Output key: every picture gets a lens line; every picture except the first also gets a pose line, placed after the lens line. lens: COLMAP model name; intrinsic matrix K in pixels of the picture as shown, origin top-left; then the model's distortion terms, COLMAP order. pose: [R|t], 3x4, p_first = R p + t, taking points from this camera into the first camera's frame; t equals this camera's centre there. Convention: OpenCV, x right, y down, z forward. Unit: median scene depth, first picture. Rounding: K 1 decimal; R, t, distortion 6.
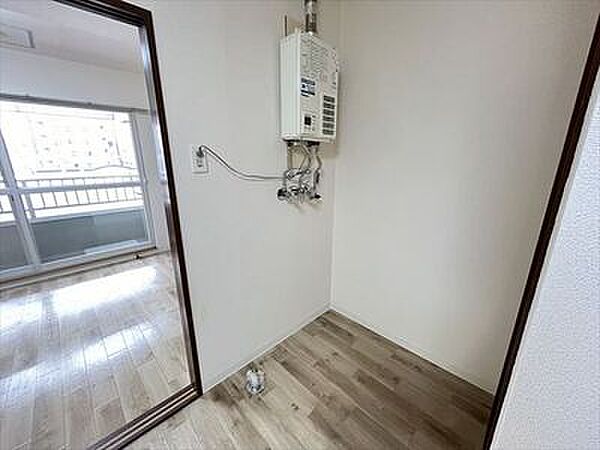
lens RADIAL K [[241.7, 0, 300.5], [0, 241.7, 224.1], [0, 0, 1]] dist [-0.003944, 0.000654]
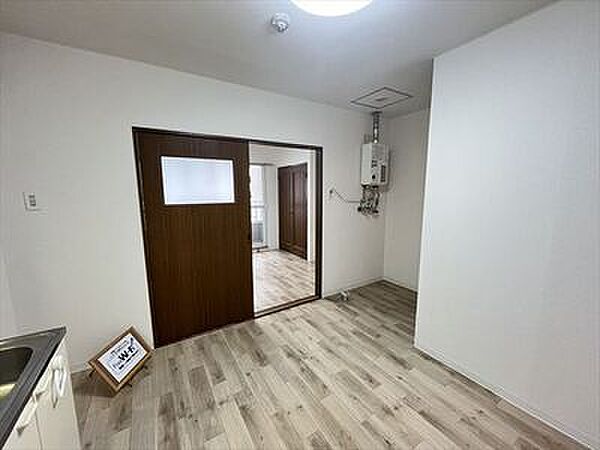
lens RADIAL K [[241.7, 0, 298.1], [0, 241.7, 221.9], [0, 0, 1]] dist [-0.003944, 0.000654]
pose [[0.973514, 0.025953, -0.227150, -0.119633], [-0.054778, 0.991075, -0.121533, 0.269557], [0.221968, 0.130757, 0.966247, -1.149281]]
